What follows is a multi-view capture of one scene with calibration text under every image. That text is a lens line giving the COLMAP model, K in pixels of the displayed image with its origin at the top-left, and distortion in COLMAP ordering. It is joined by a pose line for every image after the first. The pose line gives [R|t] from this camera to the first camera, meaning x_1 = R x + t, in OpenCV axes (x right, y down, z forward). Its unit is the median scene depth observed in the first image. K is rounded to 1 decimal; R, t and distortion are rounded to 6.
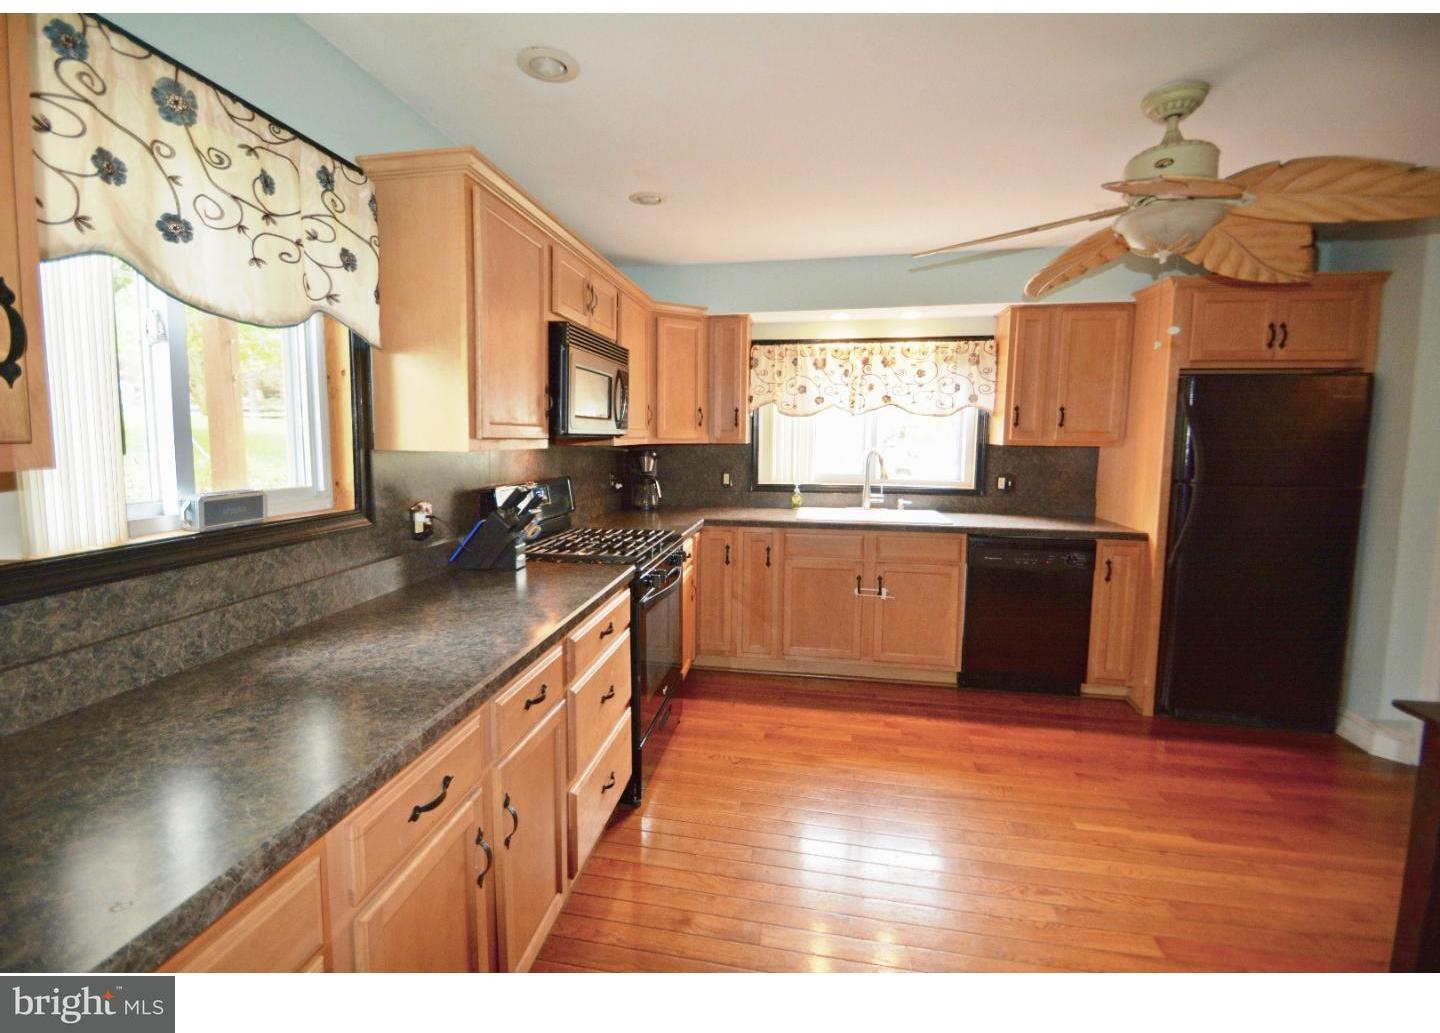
lens RADIAL K [[629.5, 0, 690.6], [0, 629.5, 490.5], [0, 0, 1]] dist [0.010620, -0.016841]
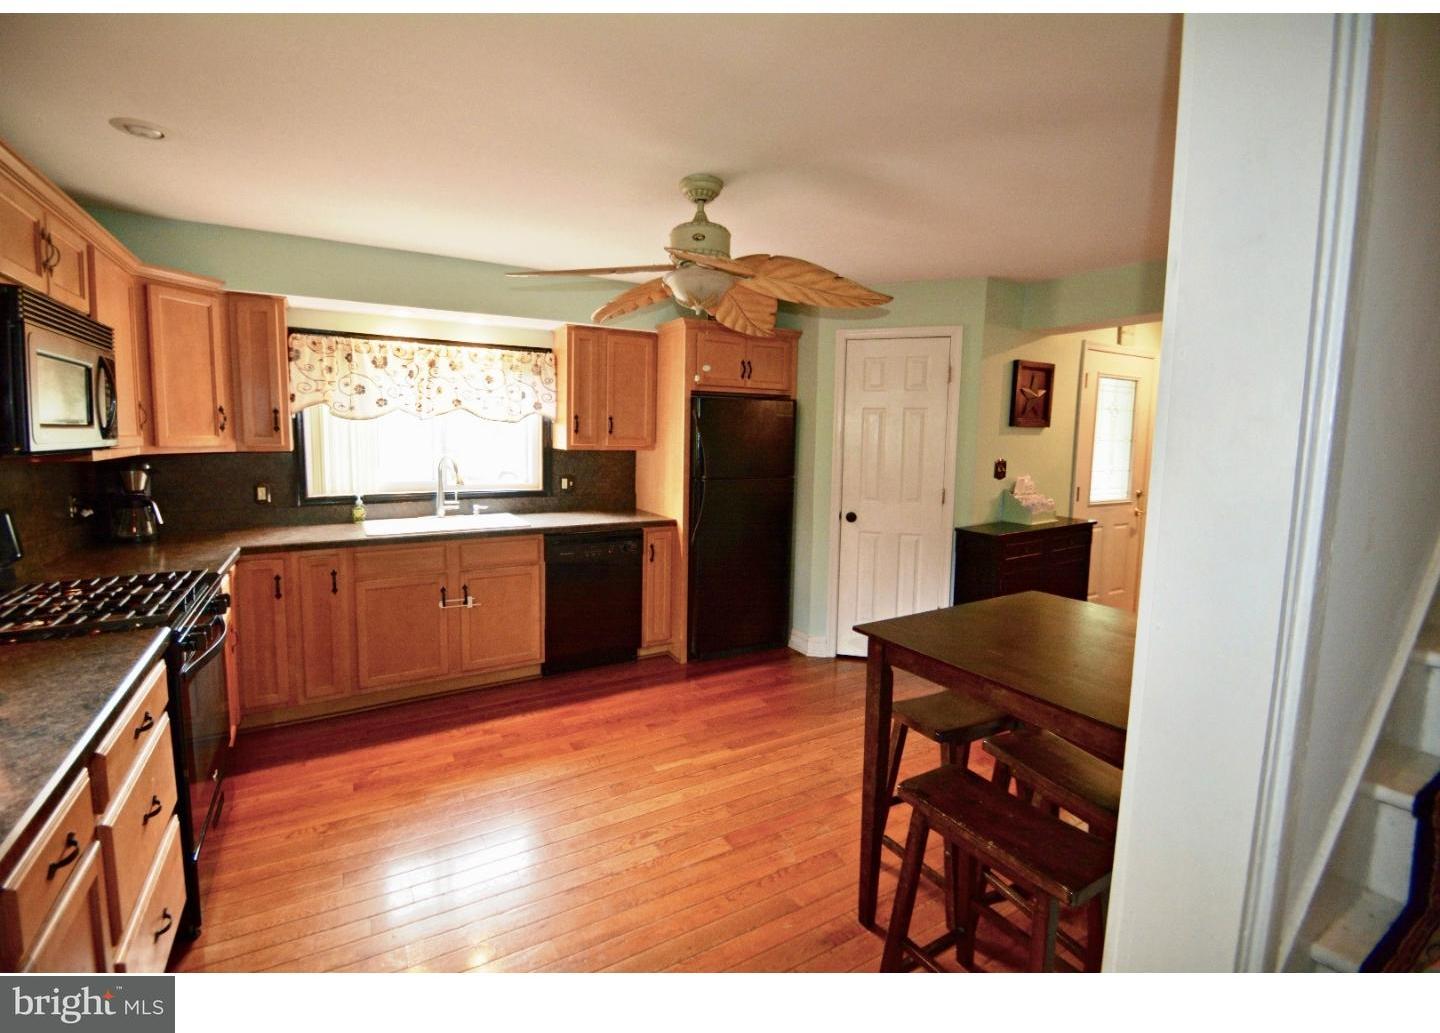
lens RADIAL K [[629.5, 0, 690.6], [0, 629.5, 490.5], [0, 0, 1]] dist [0.010620, -0.016841]
pose [[0.760338, -0.054961, 0.647198, -0.064305], [0.048887, 0.998430, 0.027355, -0.022880], [-0.647686, 0.010840, 0.761831, 0.020212]]
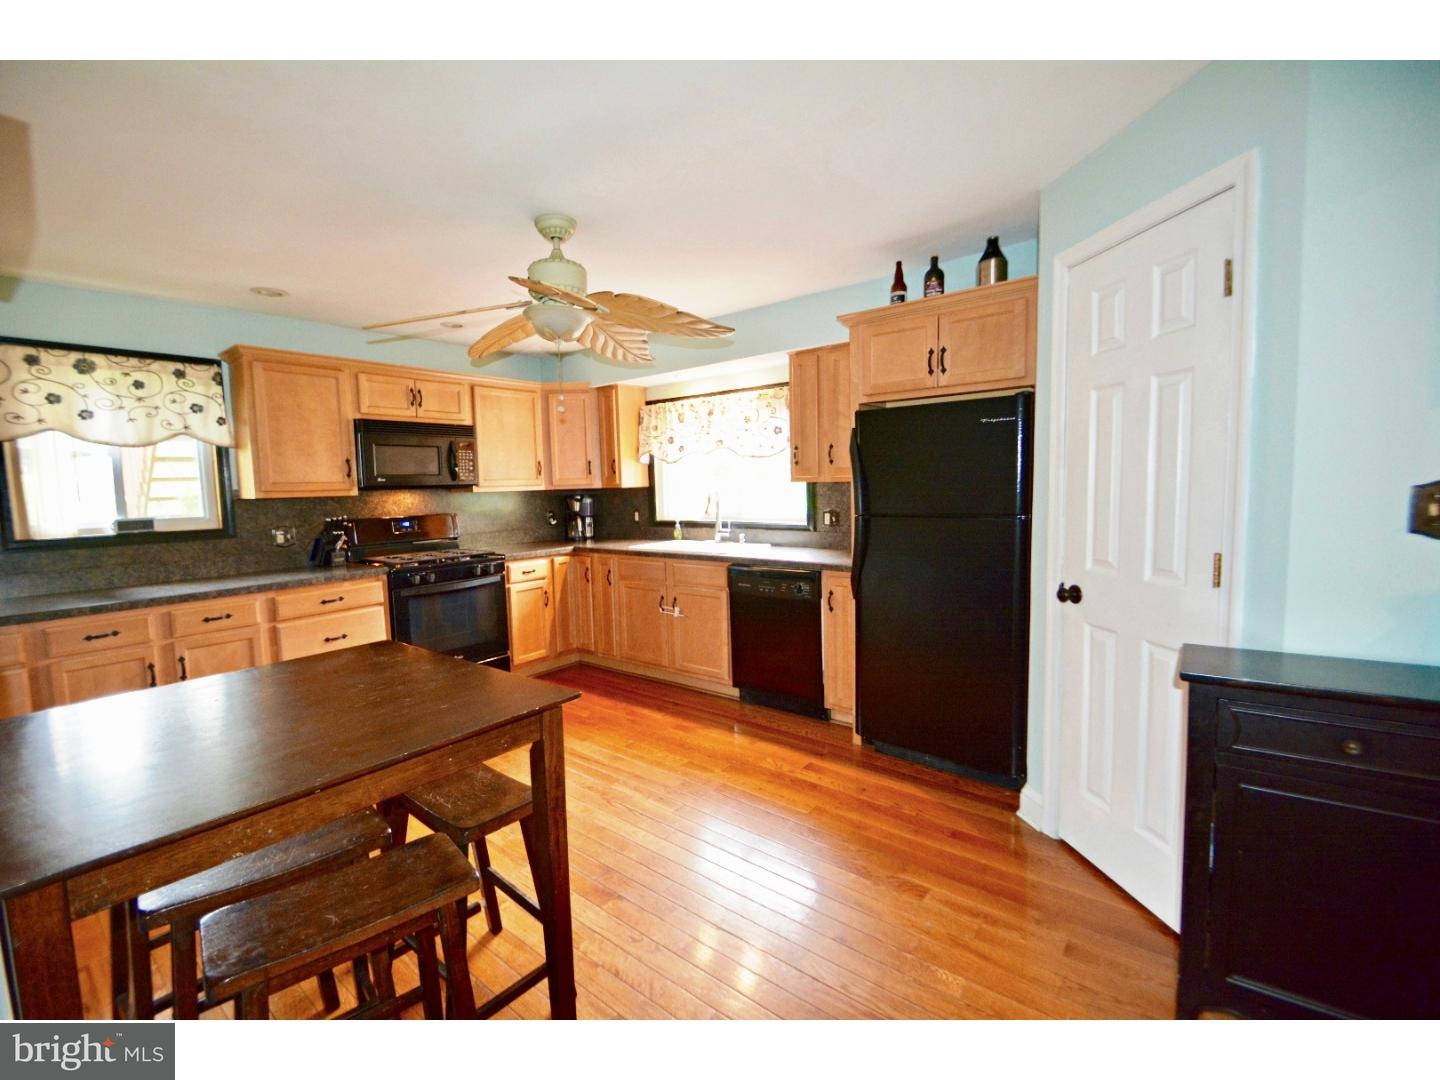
lens RADIAL K [[634.1, 0, 689.2], [0, 634.1, 537.9], [0, 0, 1]] dist [0.014896, -0.016350]
pose [[0.875697, 0.011249, -0.482730, 0.957046], [-0.009526, 0.999937, 0.006020, 0.019012], [0.482767, -0.000673, 0.875748, -0.033021]]
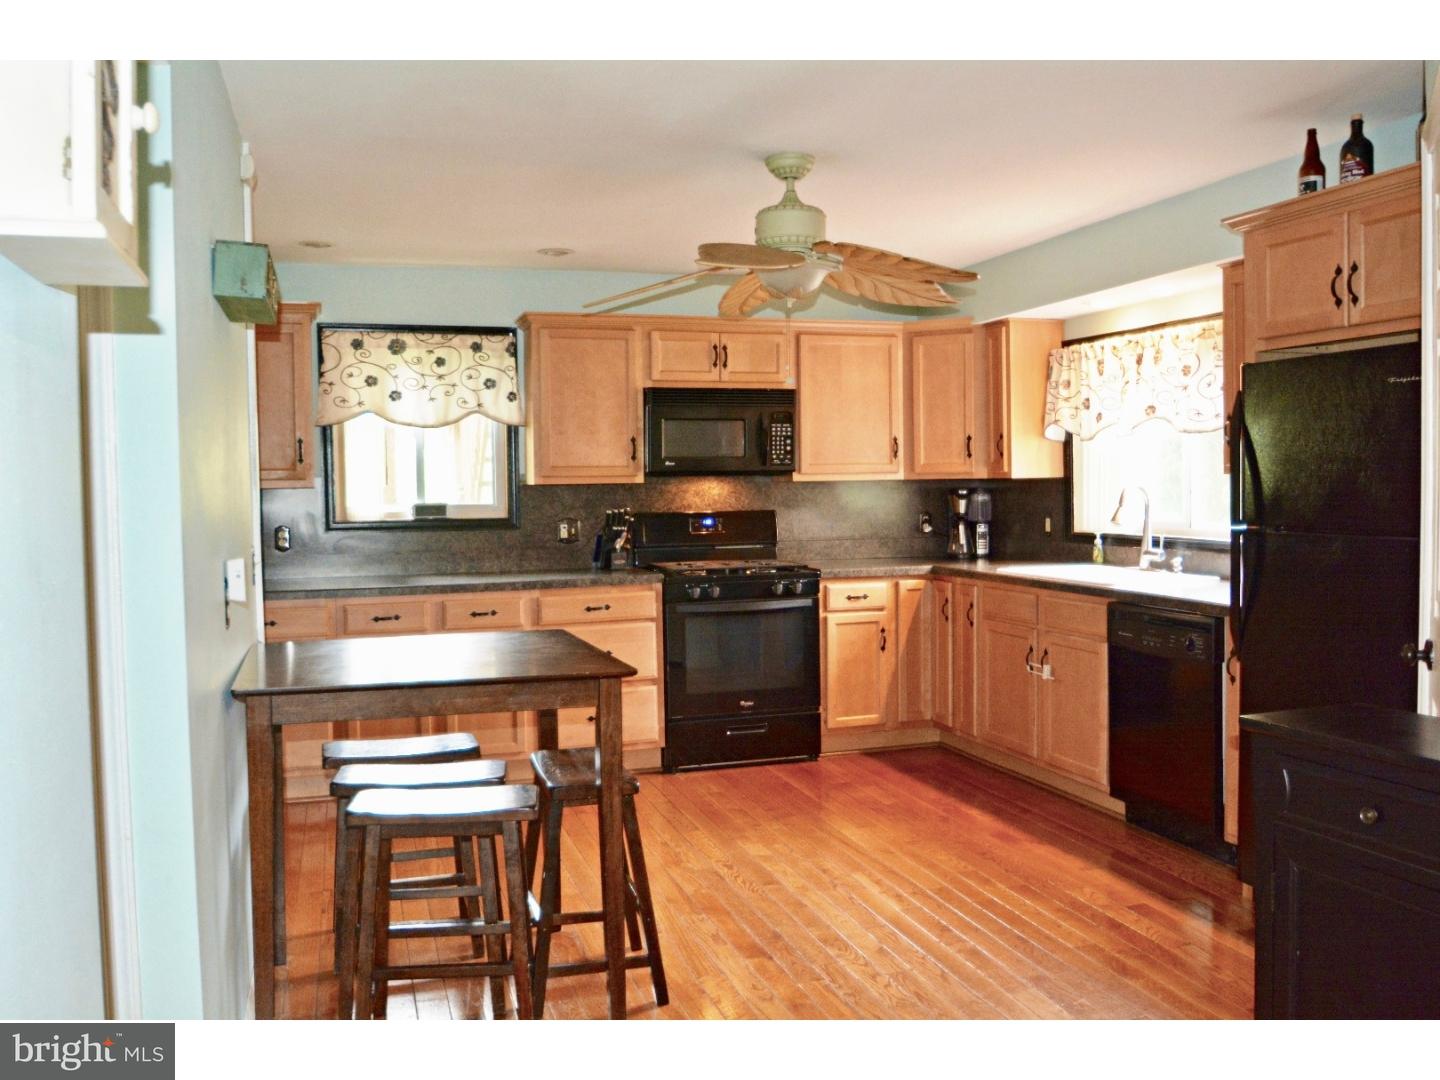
lens RADIAL K [[1212.9, 0, 687.0], [0, 1212.9, 532.7], [0, 0, 1]] dist [-0.062729, 0.004538]
pose [[0.463098, 0.025056, -0.885953, 1.476062], [-0.060950, 0.998134, -0.003631, 0.029359], [0.884209, 0.055680, 0.463761, -0.069398]]
